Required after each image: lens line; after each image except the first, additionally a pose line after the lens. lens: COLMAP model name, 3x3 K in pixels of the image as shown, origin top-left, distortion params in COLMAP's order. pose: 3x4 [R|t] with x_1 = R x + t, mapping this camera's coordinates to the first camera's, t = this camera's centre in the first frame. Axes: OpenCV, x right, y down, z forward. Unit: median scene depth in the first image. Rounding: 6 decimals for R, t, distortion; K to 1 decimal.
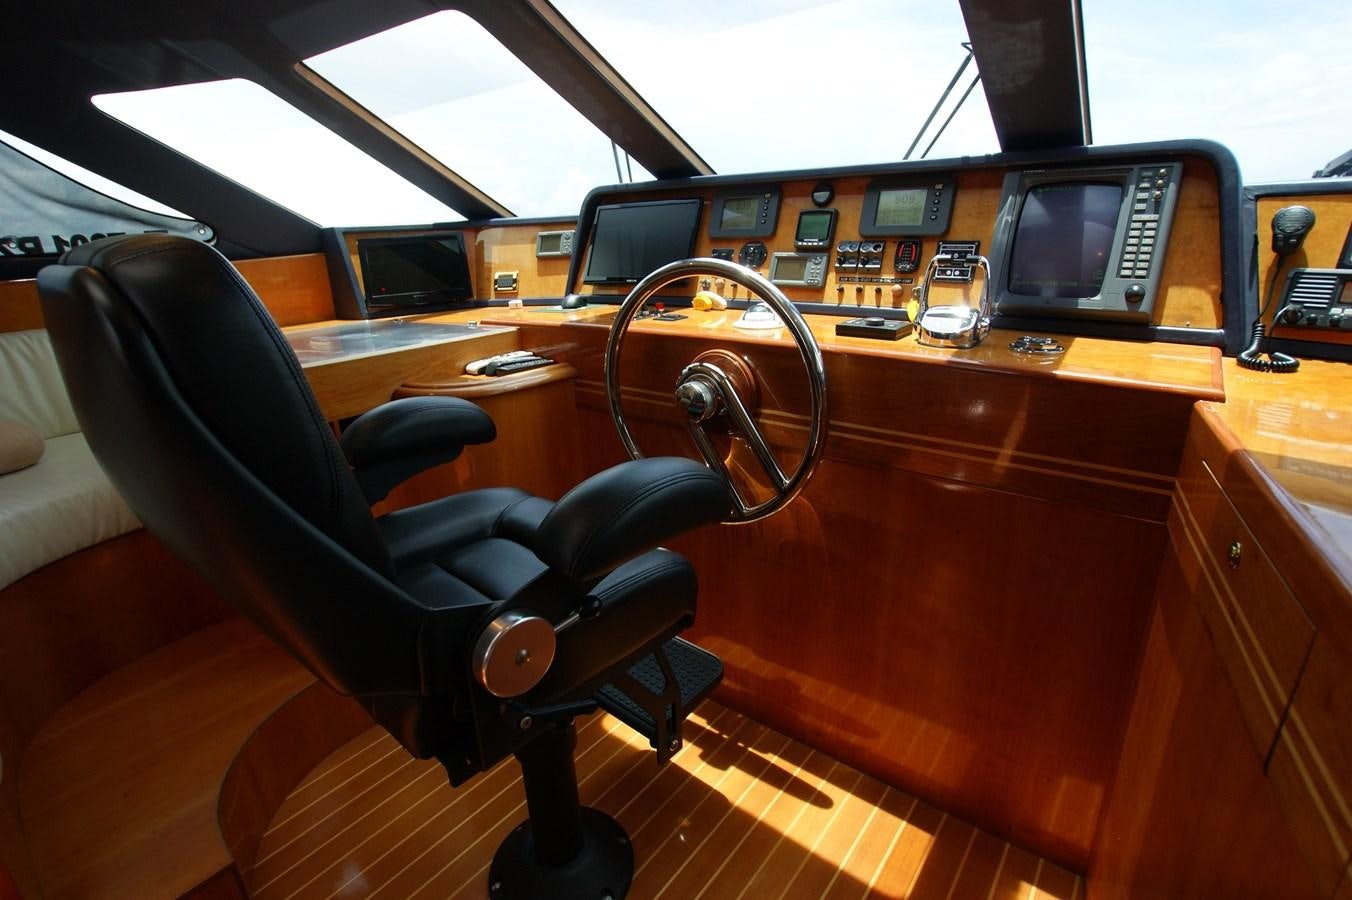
lens RADIAL K [[651.7, 0, 676.0], [0, 651.7, 450.0], [0, 0, 1]] dist [-0.064386, 0.023796]
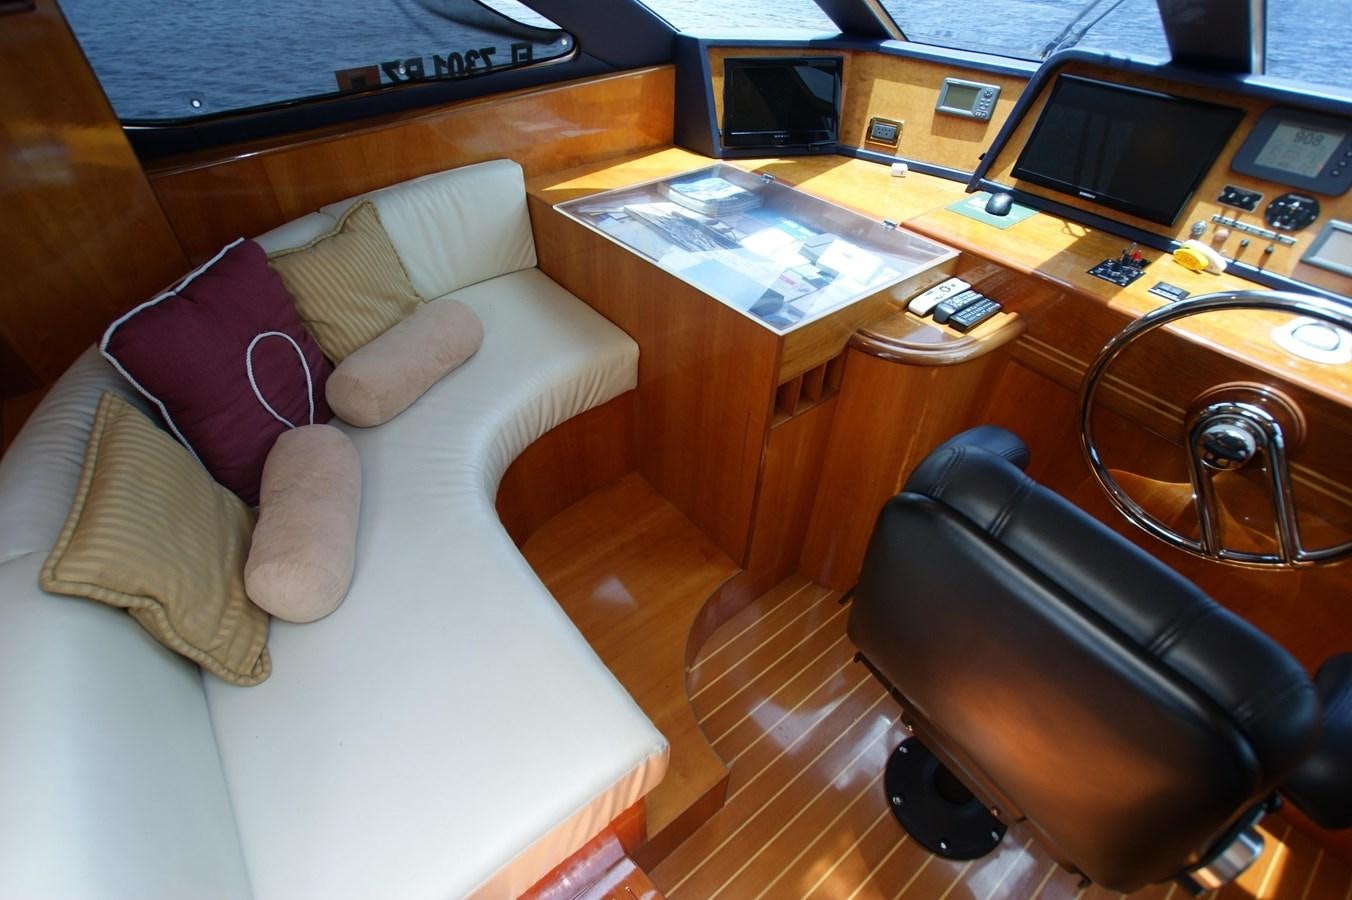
lens RADIAL K [[651.7, 0, 676.0], [0, 651.7, 450.0], [0, 0, 1]] dist [-0.064386, 0.023796]
pose [[0.972758, 0.190919, -0.131495, -0.365790], [-0.123705, 0.907215, 0.402067, -0.199111], [0.196056, -0.374848, 0.906119, 0.038019]]
